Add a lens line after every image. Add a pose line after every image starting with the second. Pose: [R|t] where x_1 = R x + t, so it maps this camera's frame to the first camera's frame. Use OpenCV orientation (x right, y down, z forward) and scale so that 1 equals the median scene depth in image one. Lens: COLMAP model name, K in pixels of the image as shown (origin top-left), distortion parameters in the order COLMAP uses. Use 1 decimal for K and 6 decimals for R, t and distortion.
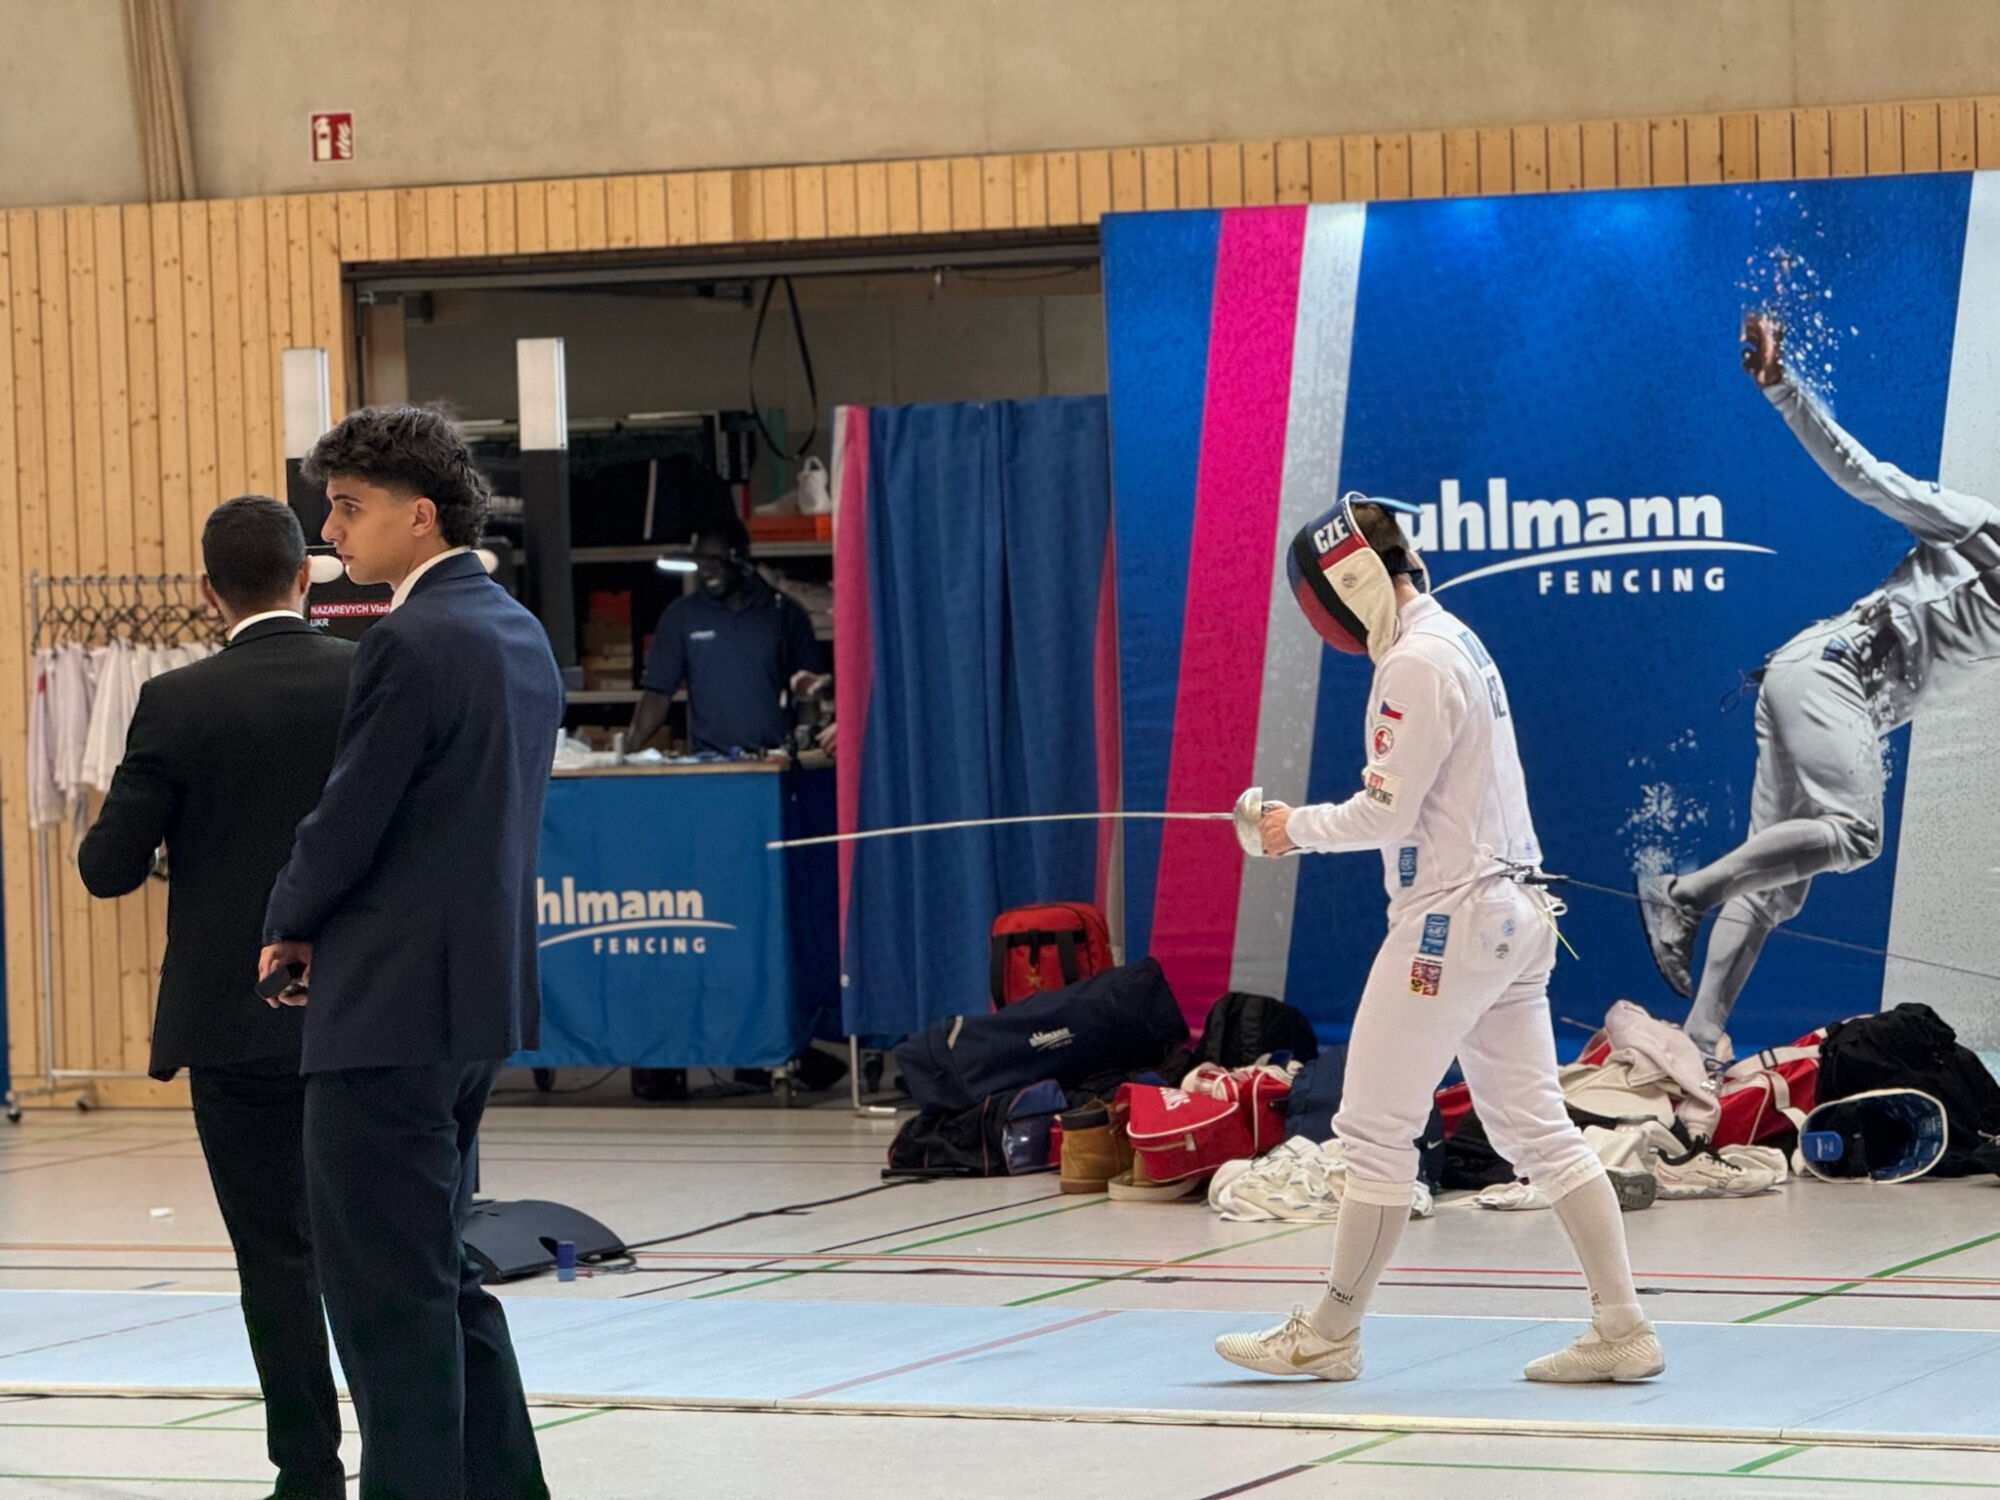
lens RADIAL K [[7020.7, 0, 1000.0], [0, 7020.7, 750.0], [0, 0, 1]] dist [0.113371, 2.538371]
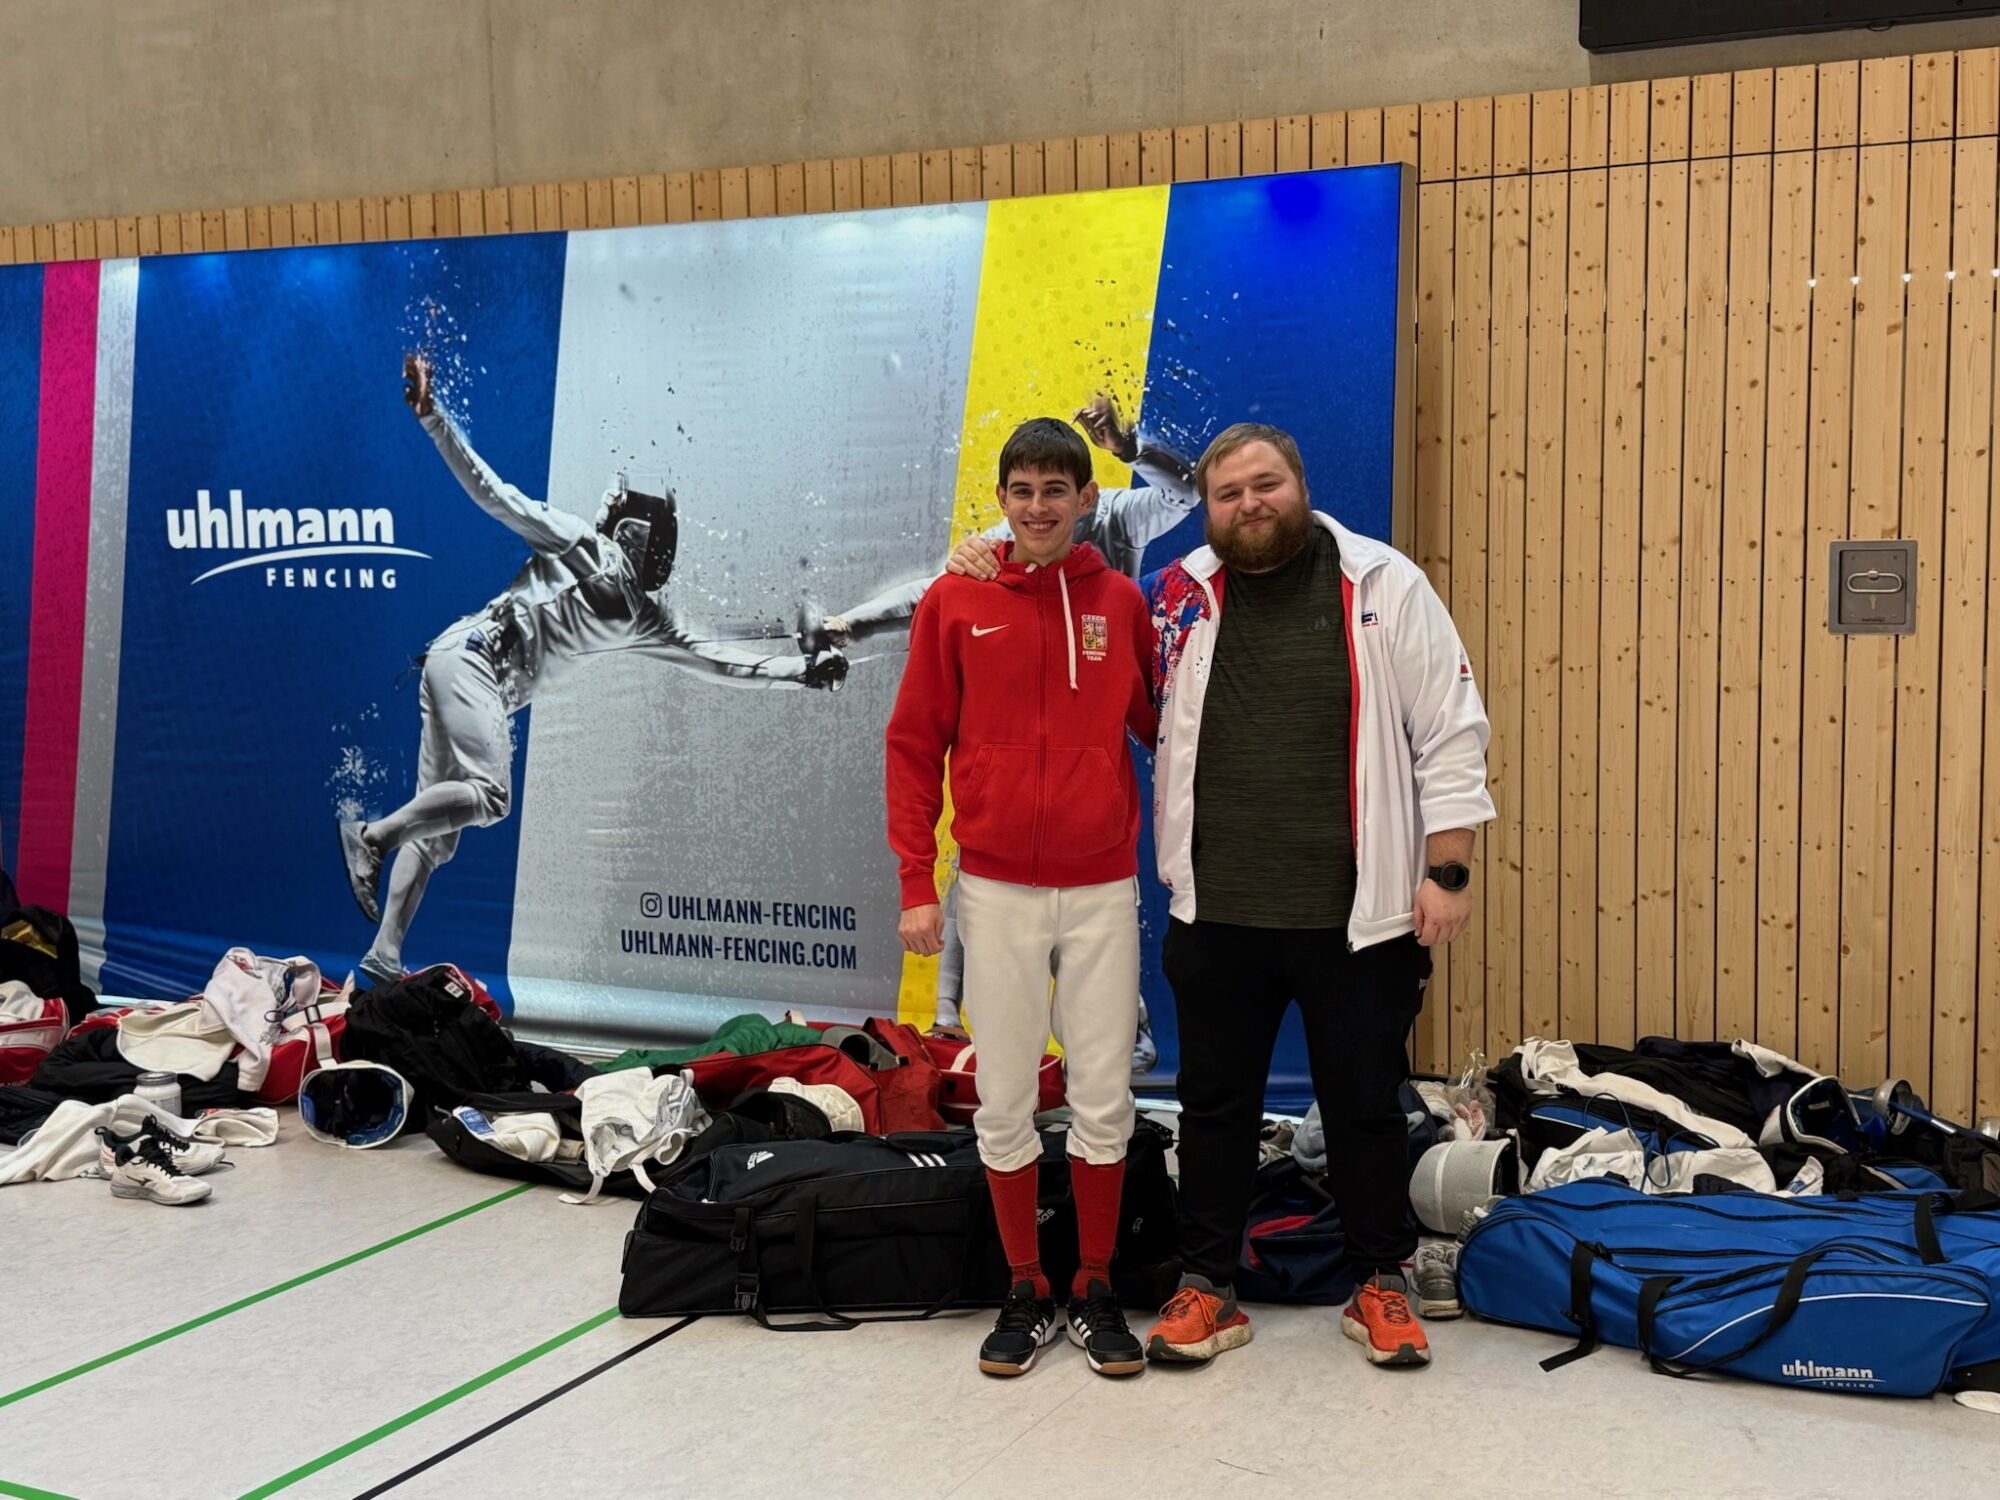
lens RADIAL K [[2382.0, 0, 1000.0], [0, 2382.0, 750.0], [0, 0, 1]] dist [0.225477, -0.504296]
pose [[0.999539, 0.019199, -0.023511, 0.216908], [-0.017540, 0.997471, 0.068874, -0.025418], [0.024774, -0.068430, 0.997348, 0.592968]]
